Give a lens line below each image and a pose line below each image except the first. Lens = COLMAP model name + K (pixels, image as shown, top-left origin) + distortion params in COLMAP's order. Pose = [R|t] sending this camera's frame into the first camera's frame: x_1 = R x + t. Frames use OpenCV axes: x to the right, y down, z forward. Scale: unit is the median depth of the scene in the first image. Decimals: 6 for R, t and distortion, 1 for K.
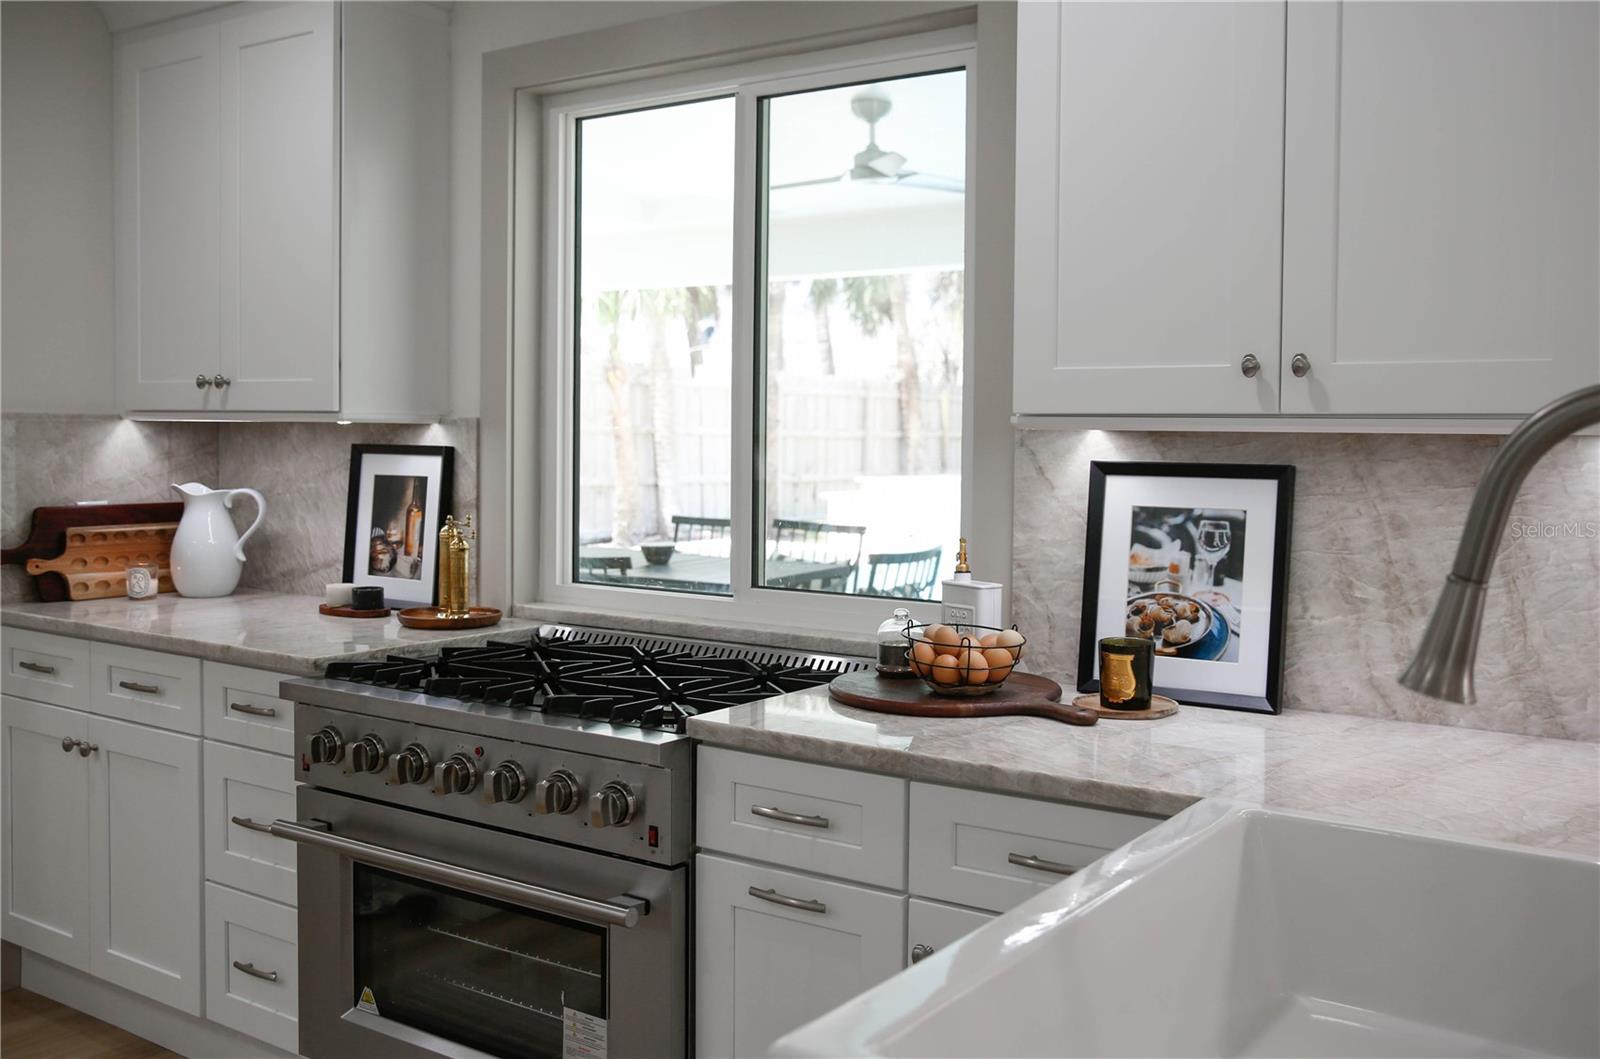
lens RADIAL K [[1485.1, 0, 796.0], [0, 1485.1, 493.6], [0, 0, 1]] dist [0.004088, 0.000000]
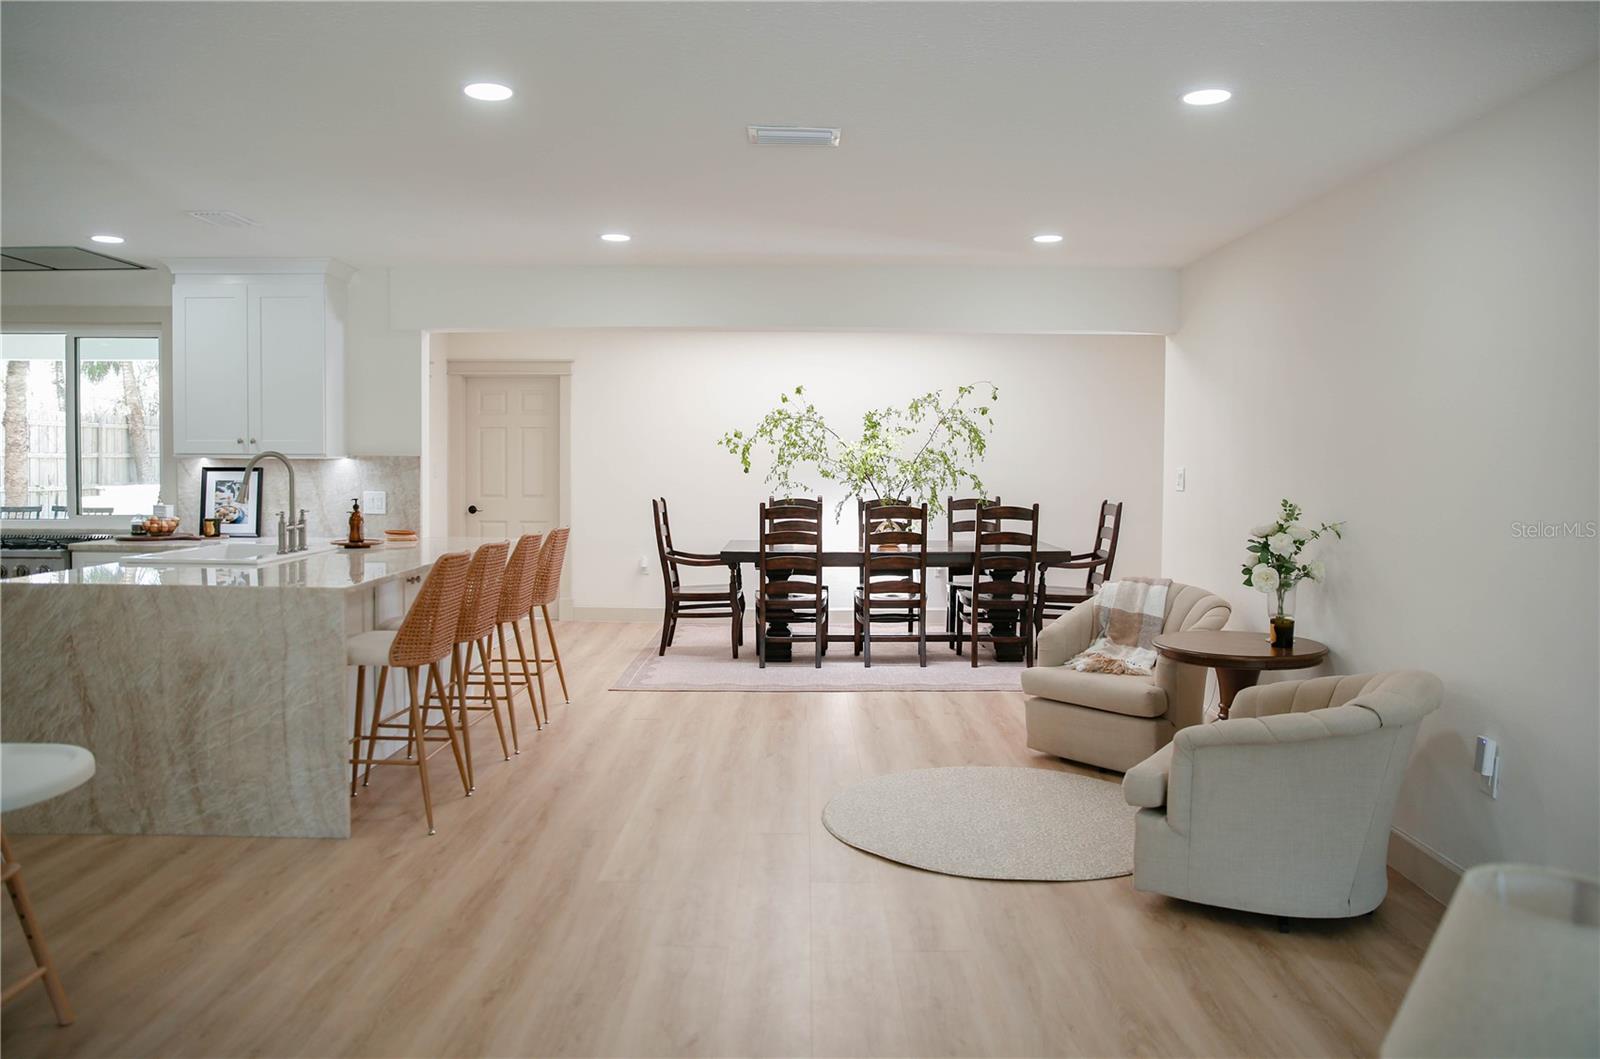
lens RADIAL K [[1120.2, 0, 800.6], [0, 1120.2, 515.5], [0, 0, 1]] dist [-0.091901, 0.060621]
pose [[0.812374, -0.033307, 0.582185, -0.104313], [0.023890, 0.999430, 0.023842, 0.044020], [-0.582647, -0.005460, 0.812707, -1.294304]]
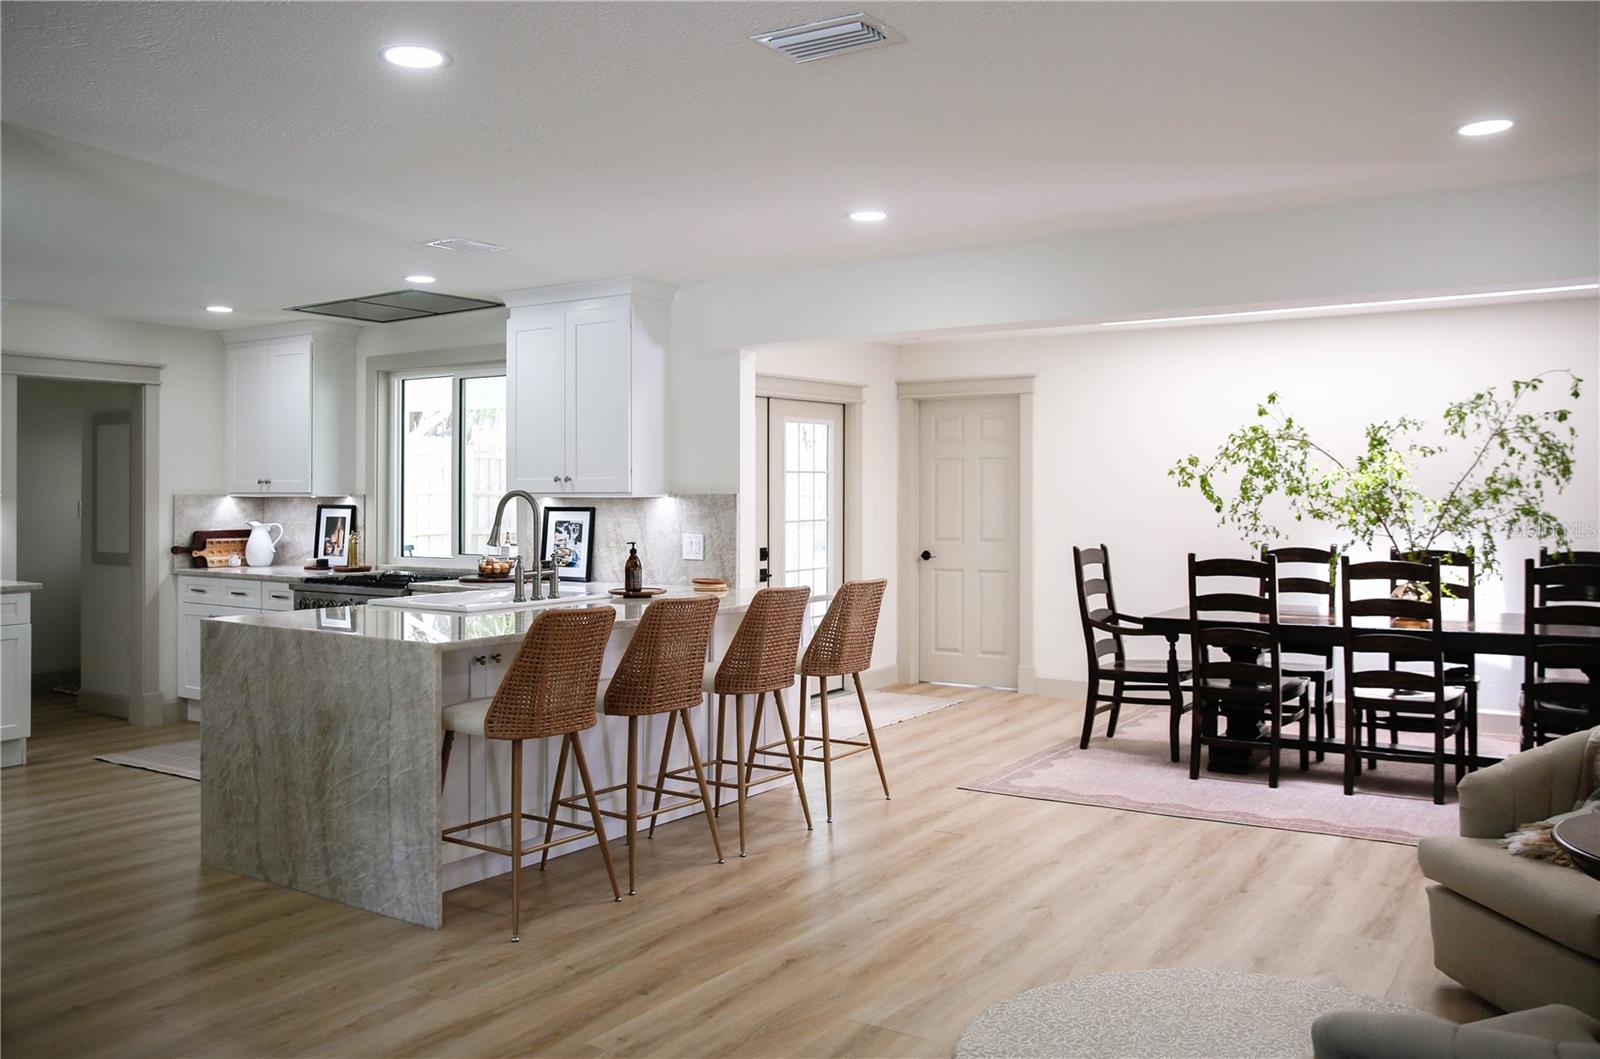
lens RADIAL K [[1279.5, 0, 785.6], [0, 1279.5, 497.4], [0, 0, 1]] dist [-0.066426, 0.060161]
pose [[0.999455, -0.012427, 0.030590, 0.463564], [0.013562, 0.999217, -0.037179, 0.048667], [-0.030104, 0.037574, 0.998840, -1.271865]]
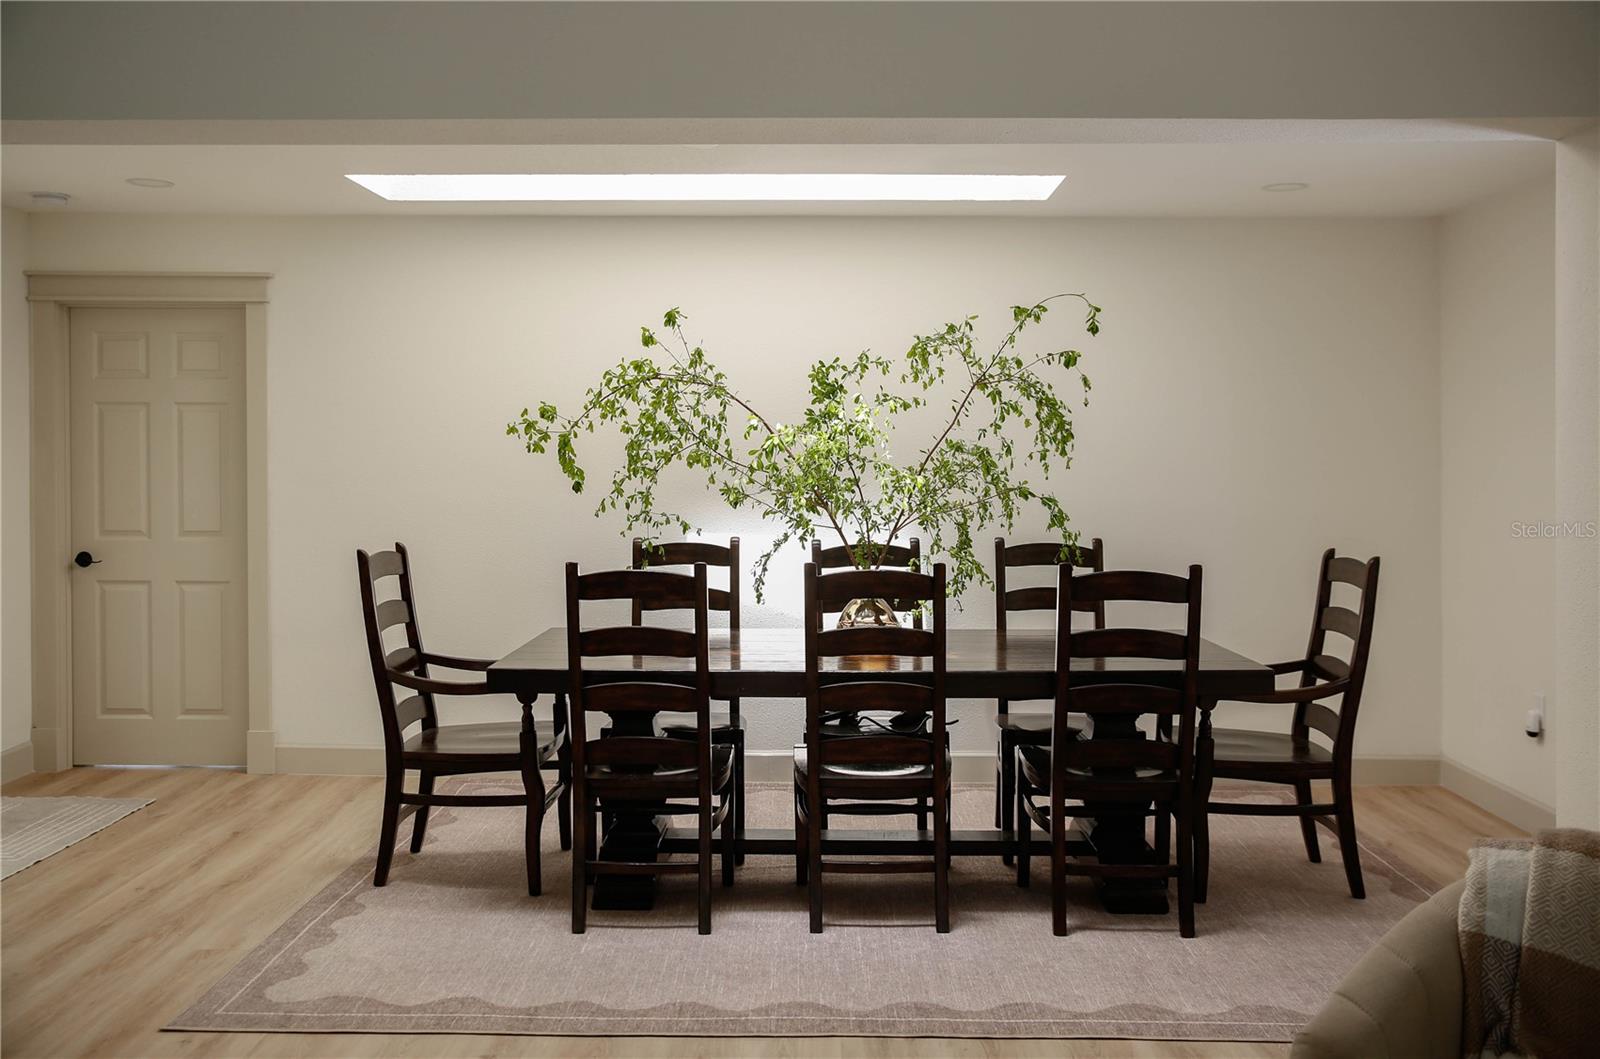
lens RADIAL K [[1459.5, 0, 766.9], [0, 1459.5, 483.0], [0, 0, 1]] dist [-0.013915, 0.000000]
pose [[0.831802, -0.017310, 0.554803, 0.533980], [0.026728, 0.999603, -0.008884, 0.015593], [-0.554429, 0.022218, 0.831934, -0.638712]]
